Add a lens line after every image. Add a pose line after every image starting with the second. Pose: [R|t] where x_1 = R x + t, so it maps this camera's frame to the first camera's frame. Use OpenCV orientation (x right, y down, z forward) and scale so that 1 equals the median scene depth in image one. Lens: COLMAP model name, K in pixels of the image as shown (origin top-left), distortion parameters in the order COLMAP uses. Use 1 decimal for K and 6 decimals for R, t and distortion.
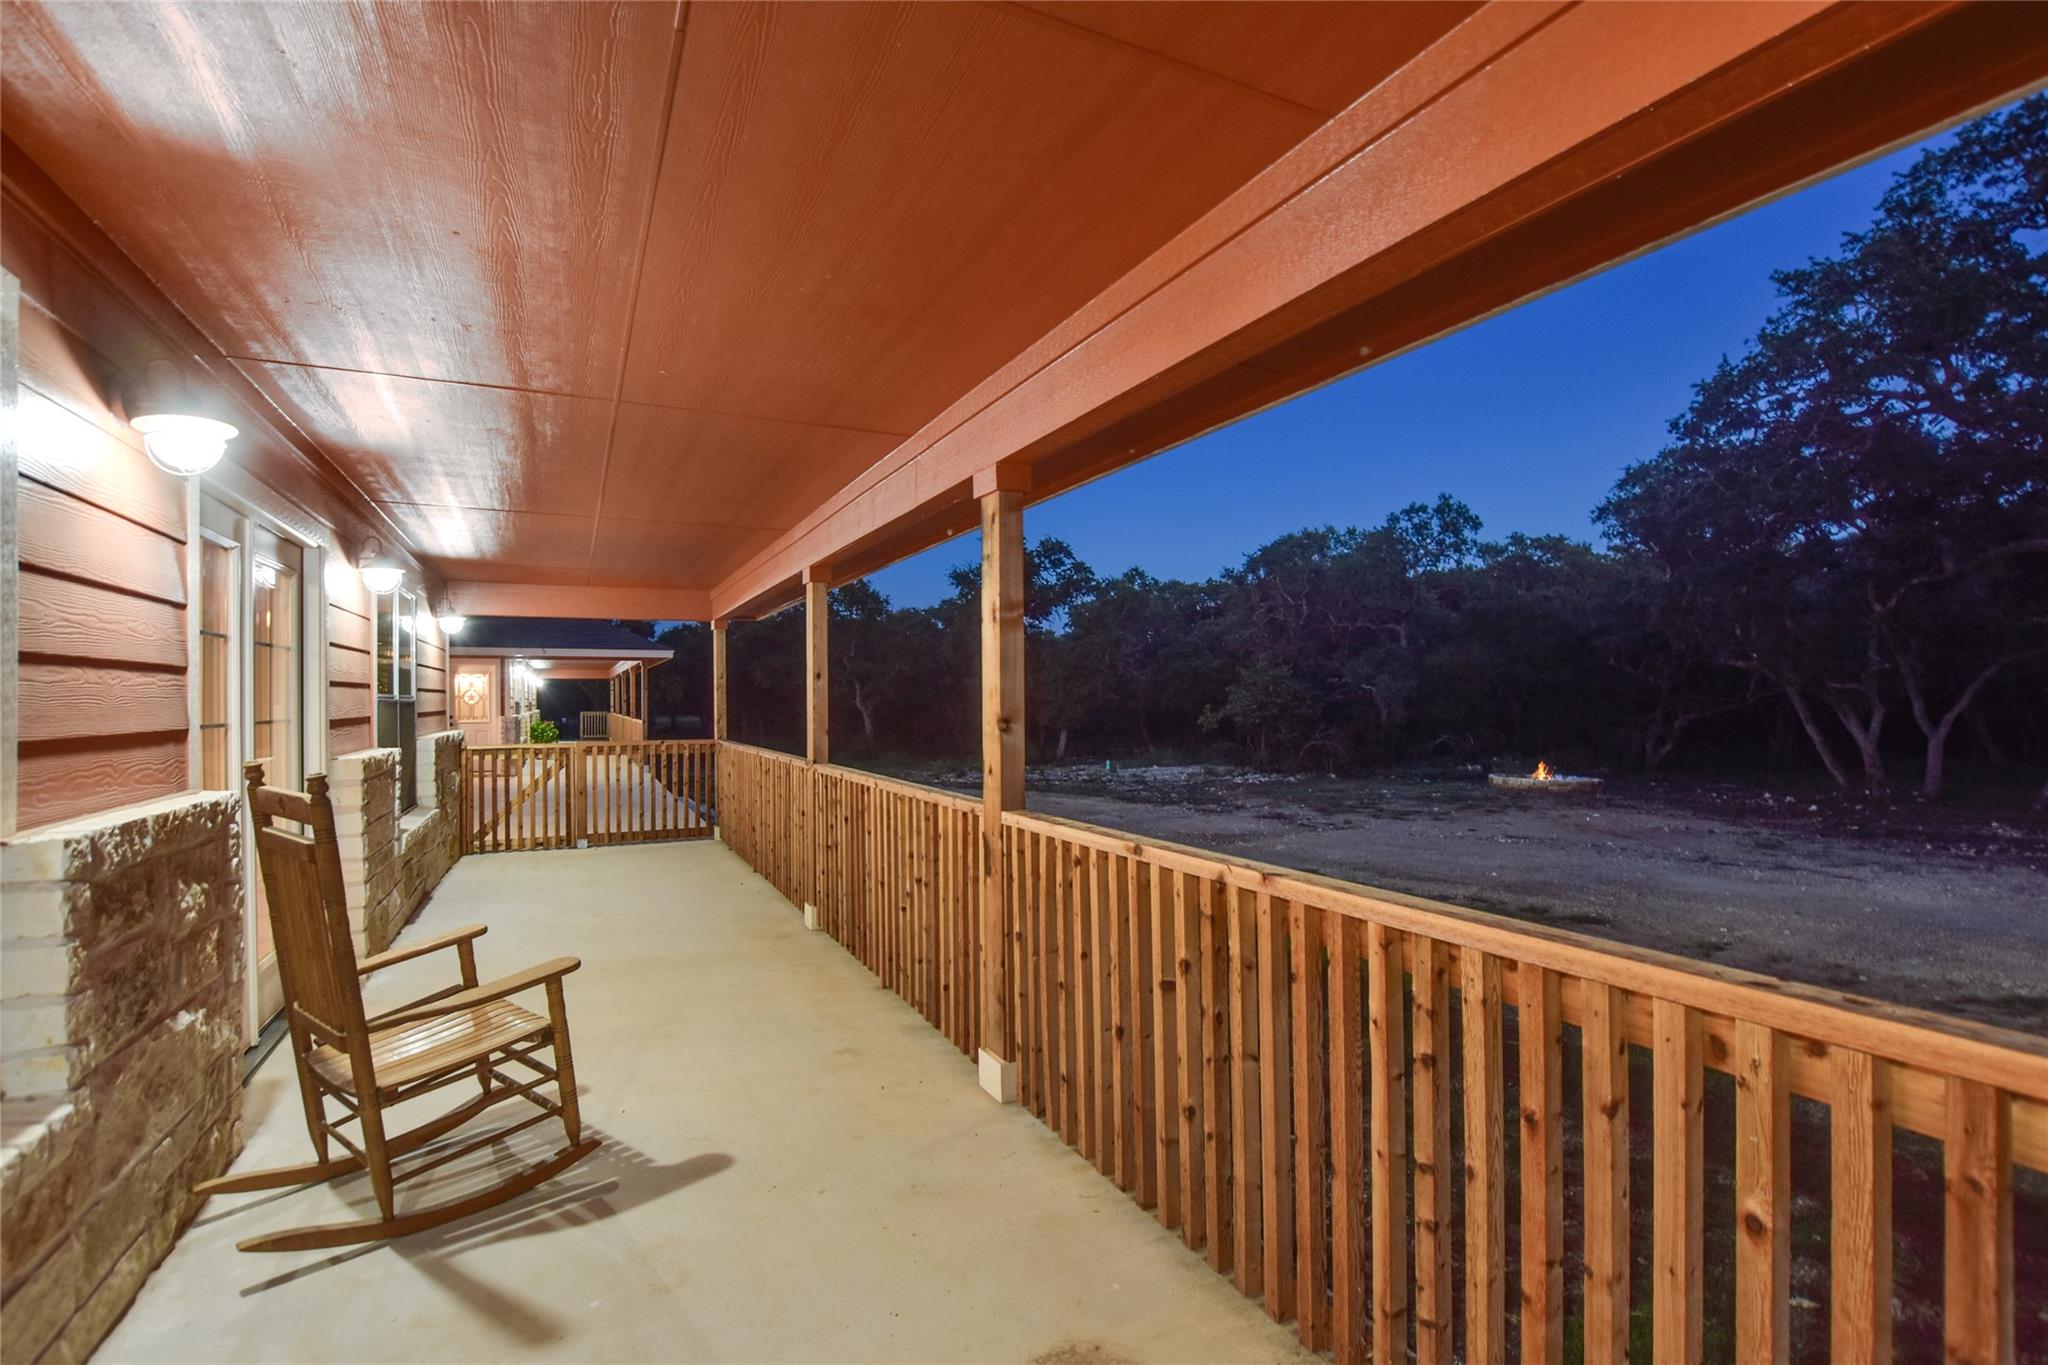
lens RADIAL K [[917.7, 0, 1026.9], [0, 917.7, 682.8], [0, 0, 1]] dist [-0.037884, 0.004491]
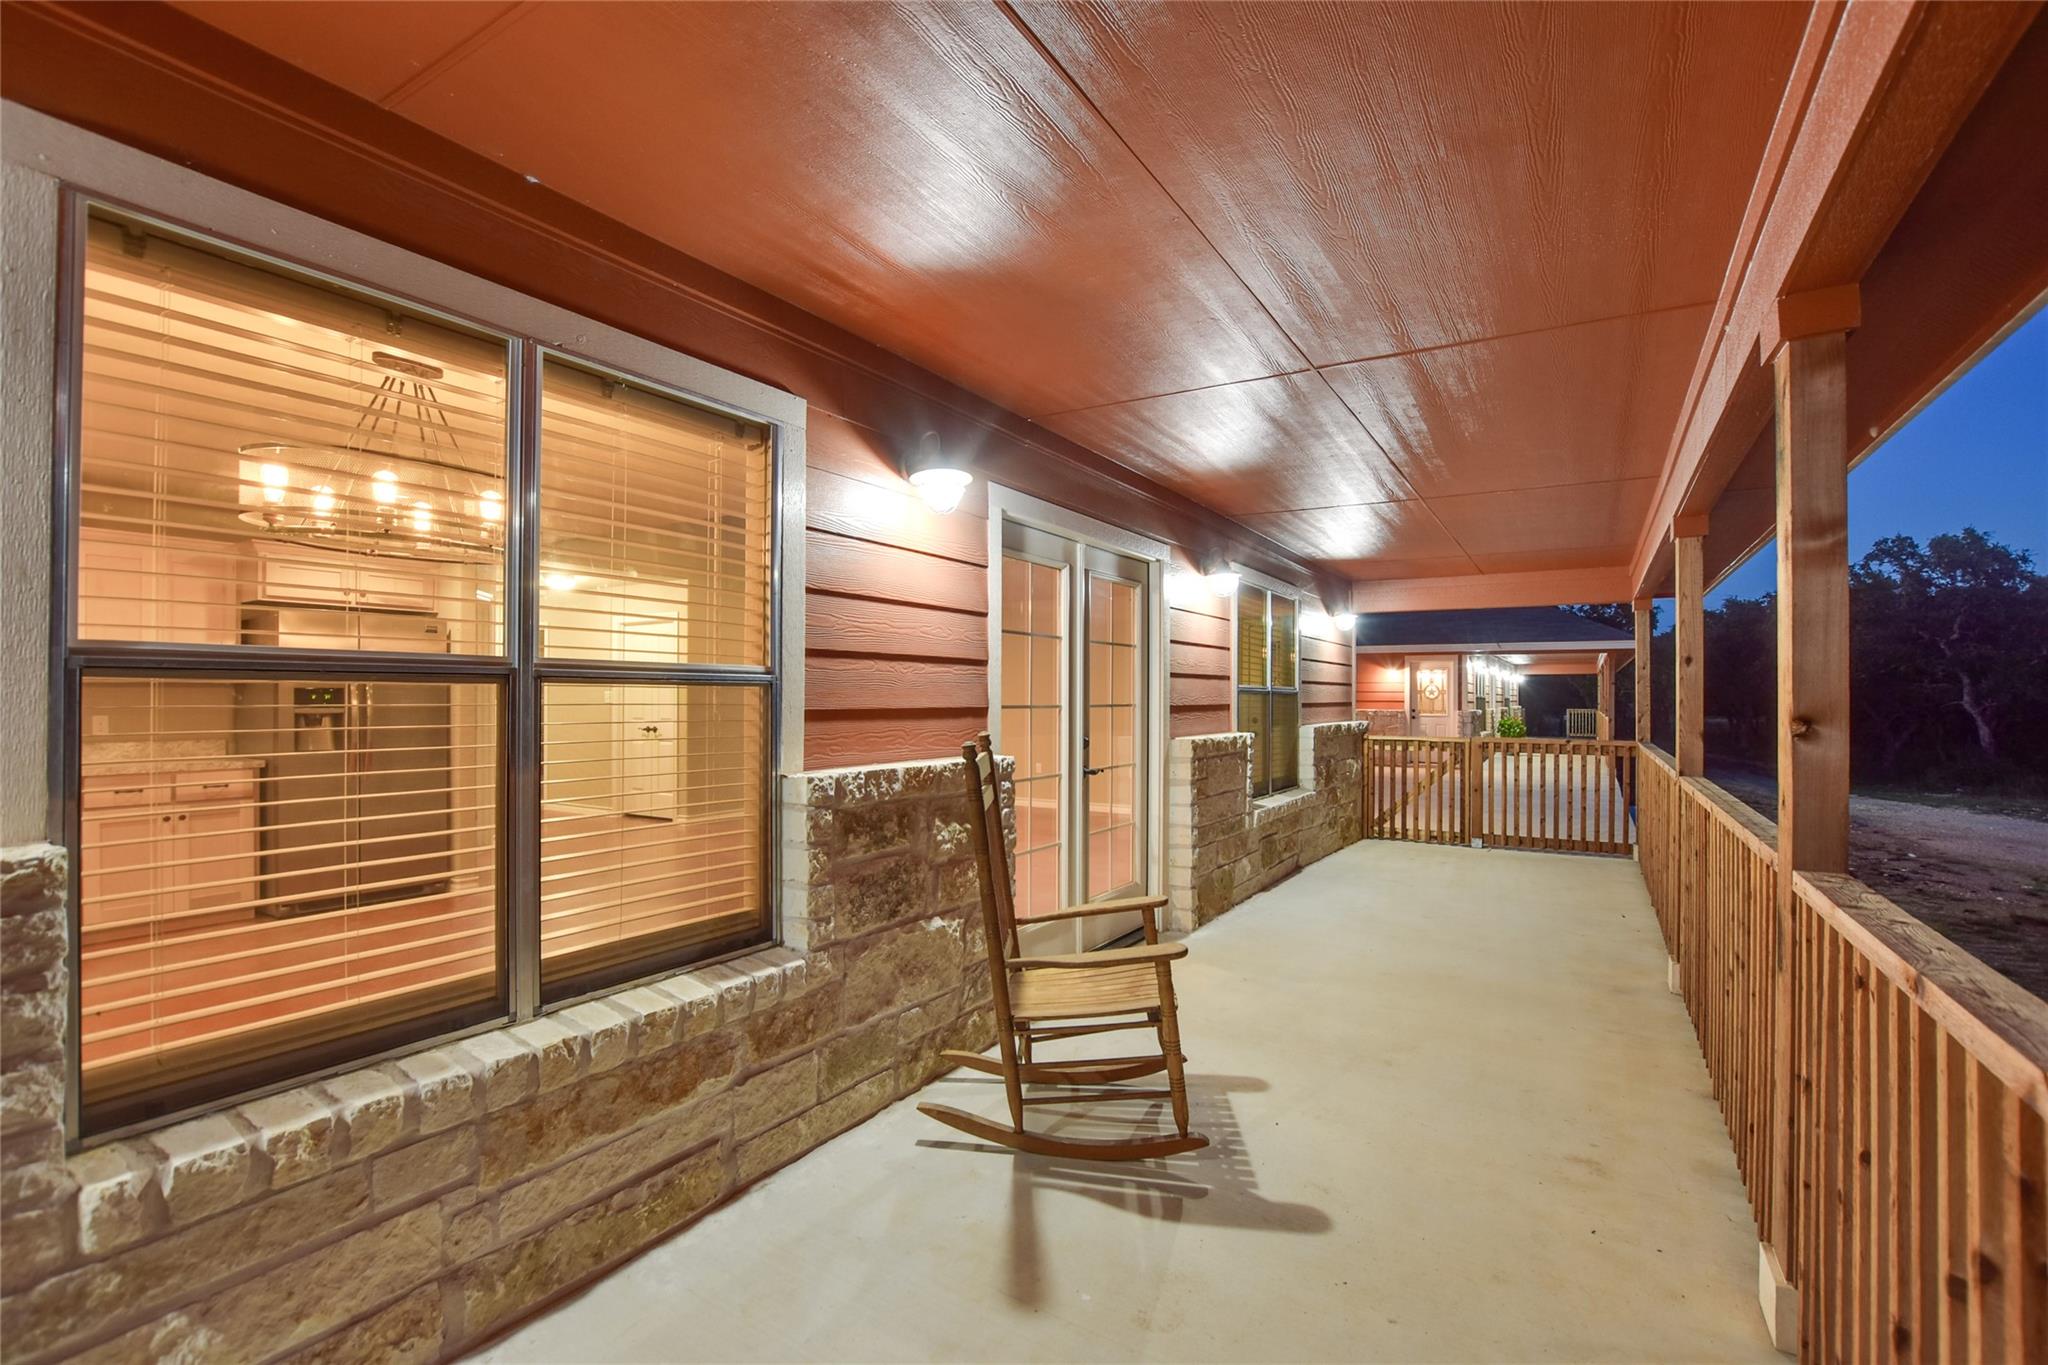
lens RADIAL K [[917.7, 0, 1026.9], [0, 917.7, 689.0], [0, 0, 1]] dist [-0.037884, 0.004491]
pose [[0.539660, 0.002386, -0.841880, 0.241907], [0.007018, 0.999948, 0.007332, 0.015957], [0.841854, -0.009866, 0.539616, 0.324001]]
